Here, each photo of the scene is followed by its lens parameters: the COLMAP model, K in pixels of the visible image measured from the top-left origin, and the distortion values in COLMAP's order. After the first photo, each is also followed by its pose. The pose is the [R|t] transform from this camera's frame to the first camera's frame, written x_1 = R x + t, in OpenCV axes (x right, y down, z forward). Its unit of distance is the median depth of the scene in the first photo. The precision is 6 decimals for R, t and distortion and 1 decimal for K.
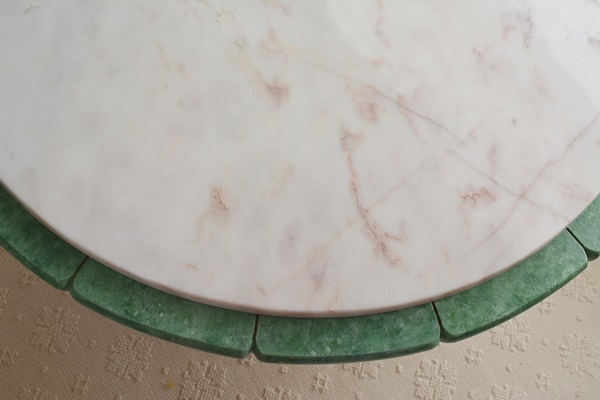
lens RADIAL K [[611.1, 0, 301.3], [0, 611.1, 197.2], [0, 0, 1]] dist [-0.061805, 0.008557]
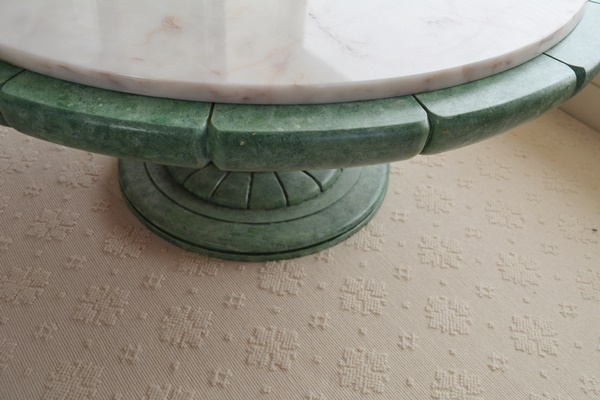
lens RADIAL K [[611.1, 0, 301.3], [0, 611.1, 197.2], [0, 0, 1]] dist [-0.061805, 0.008557]
pose [[0.995963, -0.079430, 0.041818, 0.005949], [0.089762, 0.885778, -0.455346, 0.697935], [-0.000873, 0.457262, 0.889332, 0.286916]]
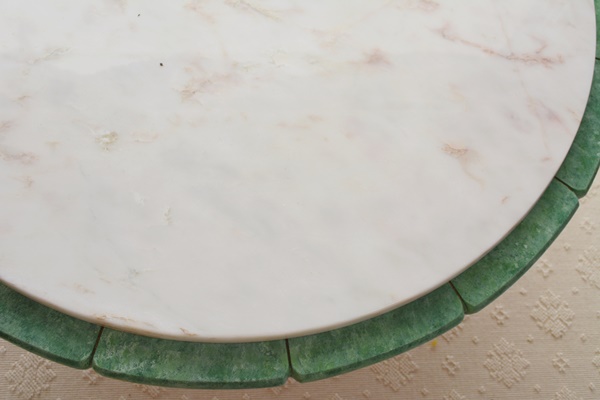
lens RADIAL K [[611.1, 0, 301.3], [0, 611.1, 197.2], [0, 0, 1]] dist [-0.061805, 0.008557]
pose [[0.498183, -0.830742, 0.248358, -0.609082], [0.801098, 0.550583, 0.234736, -0.423776], [-0.331746, 0.082018, 0.939796, 0.091210]]
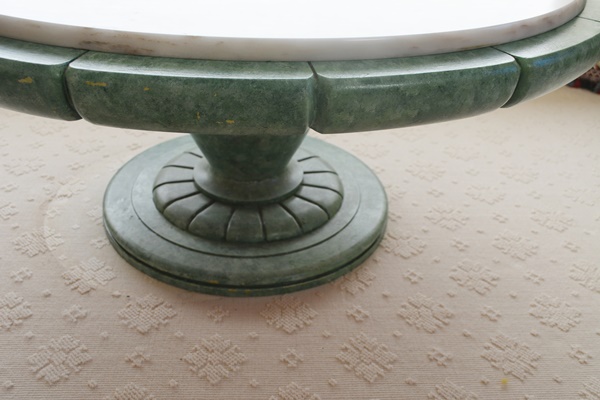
lens RADIAL K [[611.1, 0, 301.3], [0, 611.1, 197.2], [0, 0, 1]] dist [-0.061805, 0.008557]
pose [[0.472080, -0.528815, 0.705334, -1.227656], [0.825207, 0.546548, -0.142544, 0.112563], [-0.310120, 0.649338, 0.694396, 0.596317]]
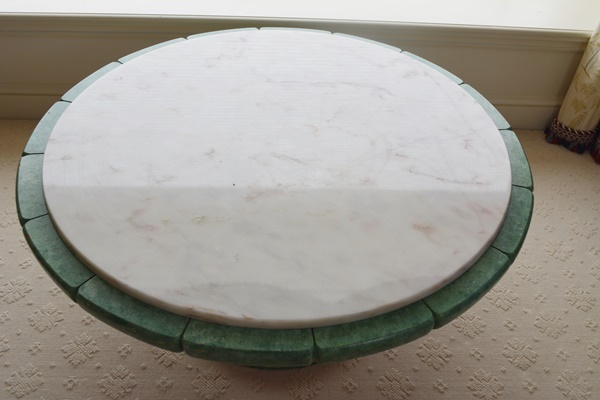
lens RADIAL K [[618.3, 0, 300.0], [0, 618.3, 200.0], [0, 0, 1]] dist [-0.063911, -0.001803]
pose [[0.511152, -0.628463, 0.586309, -1.248387], [0.810966, 0.578621, -0.086789, -0.162409], [-0.284707, 0.519839, 0.805425, -0.296981]]
